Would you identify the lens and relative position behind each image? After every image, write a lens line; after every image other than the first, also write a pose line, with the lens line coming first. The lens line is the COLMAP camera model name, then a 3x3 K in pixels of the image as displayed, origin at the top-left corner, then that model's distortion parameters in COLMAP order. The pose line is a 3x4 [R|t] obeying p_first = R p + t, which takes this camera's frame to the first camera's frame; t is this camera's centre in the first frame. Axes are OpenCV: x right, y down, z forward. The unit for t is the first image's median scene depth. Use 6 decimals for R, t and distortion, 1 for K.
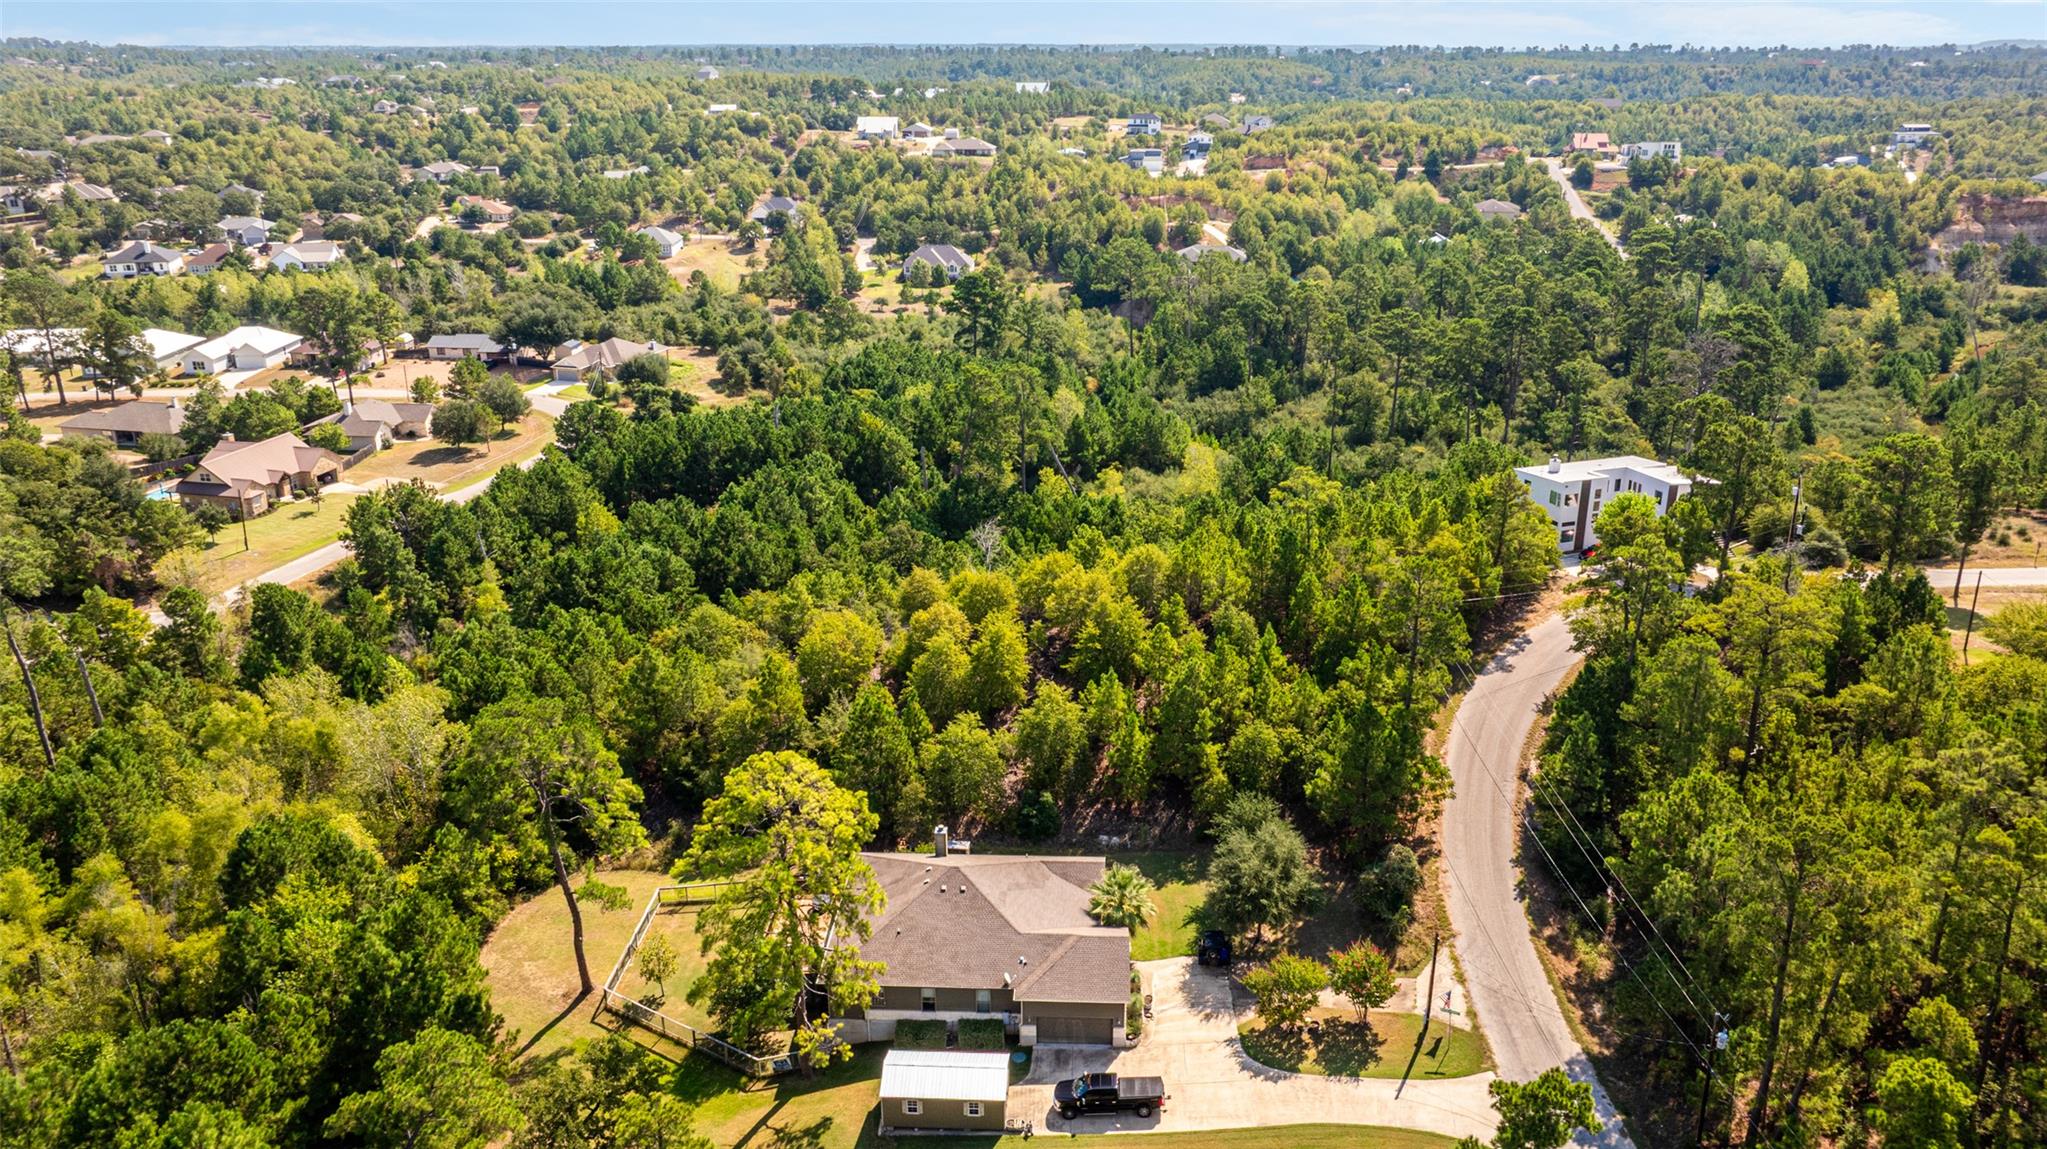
lens RADIAL K [[1436.1, 0, 1023.5], [0, 1436.1, 574.5], [0, 0, 1]] dist [-0.020882, -0.000286]
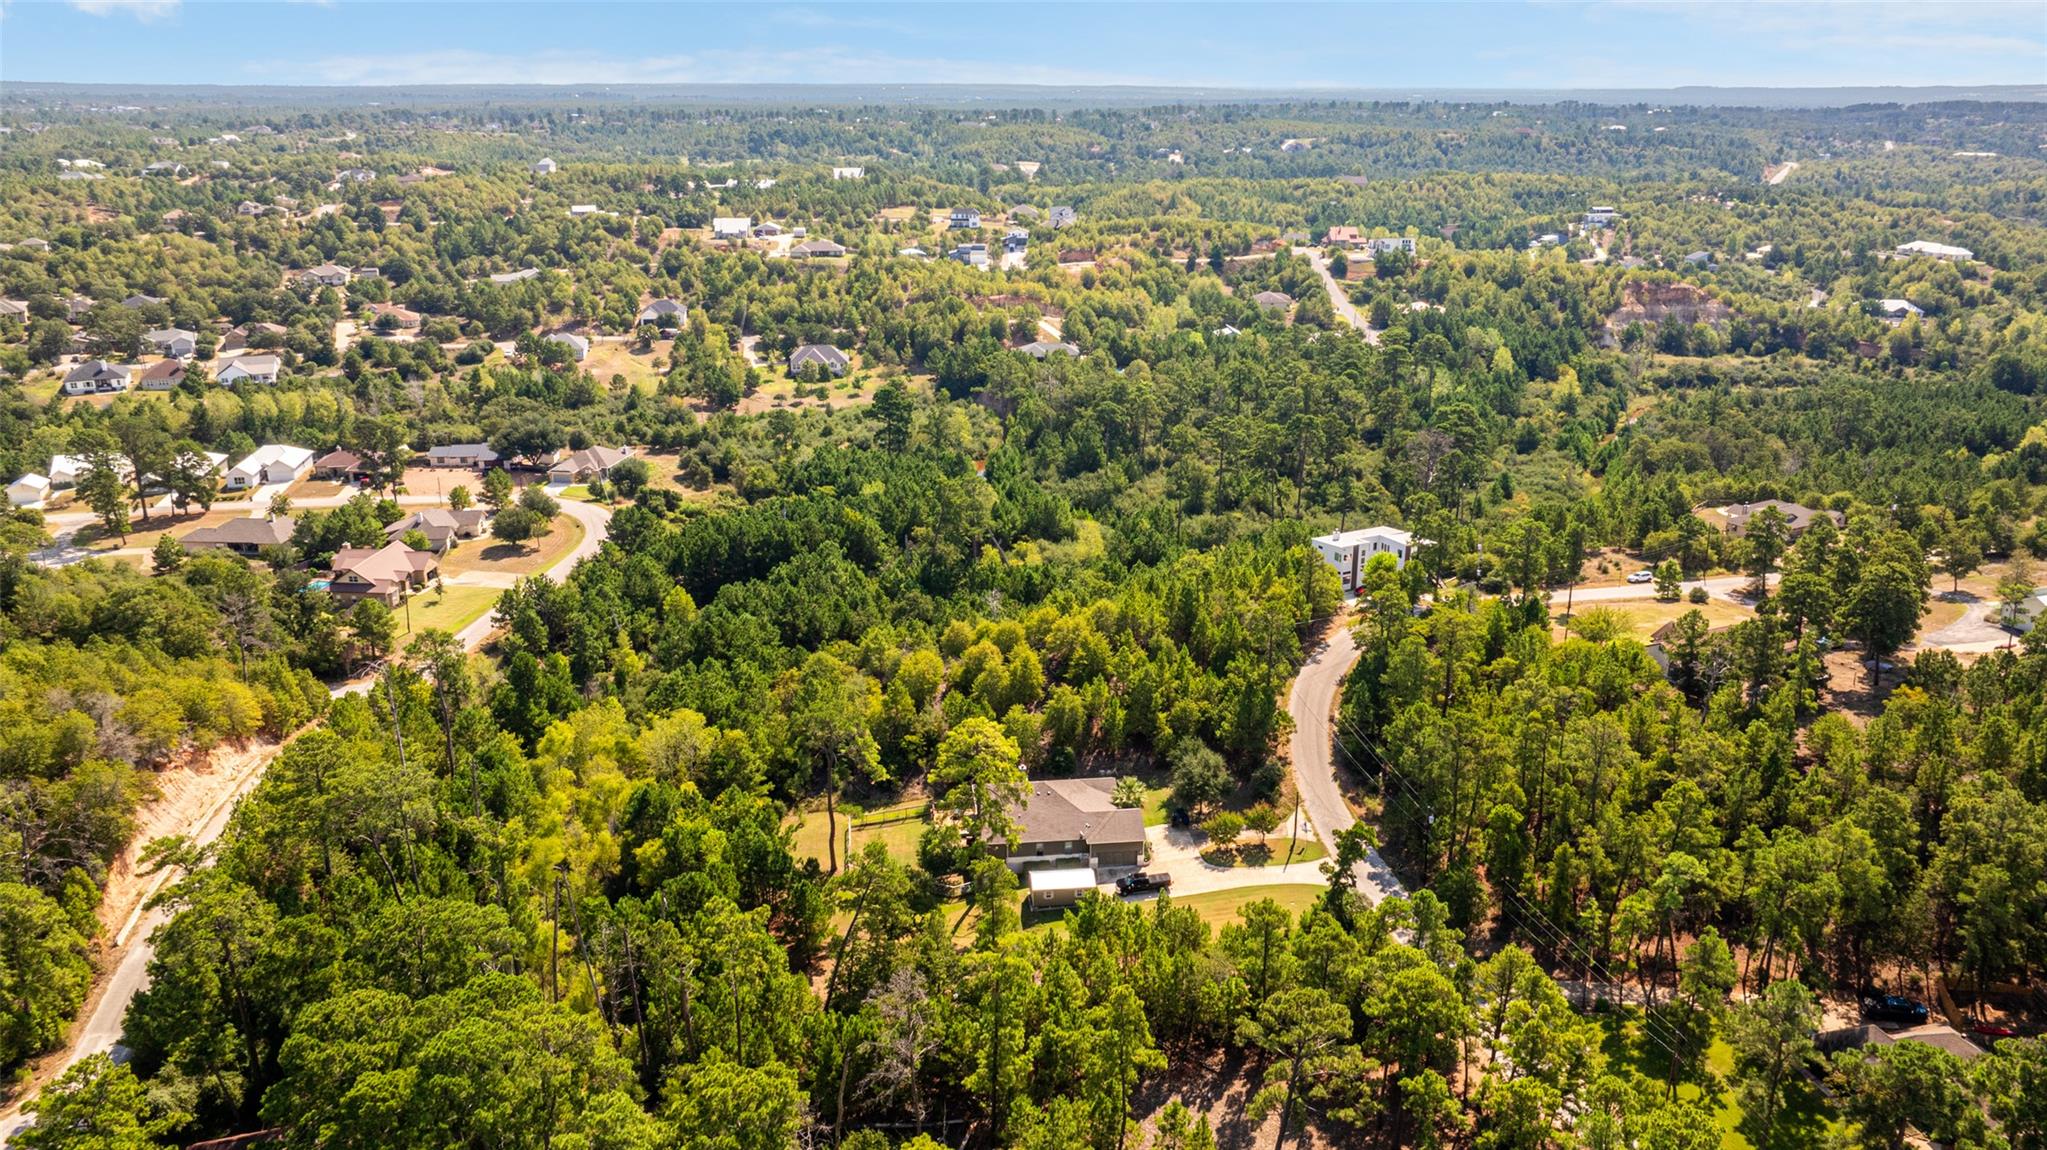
lens RADIAL K [[1436.1, 0, 1023.5], [0, 1436.1, 575.0], [0, 0, 1]] dist [-0.020882, -0.000286]
pose [[0.988404, -0.045922, 0.144739, -0.108945], [0.049867, 0.998474, -0.023741, -0.006751], [-0.143428, 0.030683, 0.989185, -0.278813]]
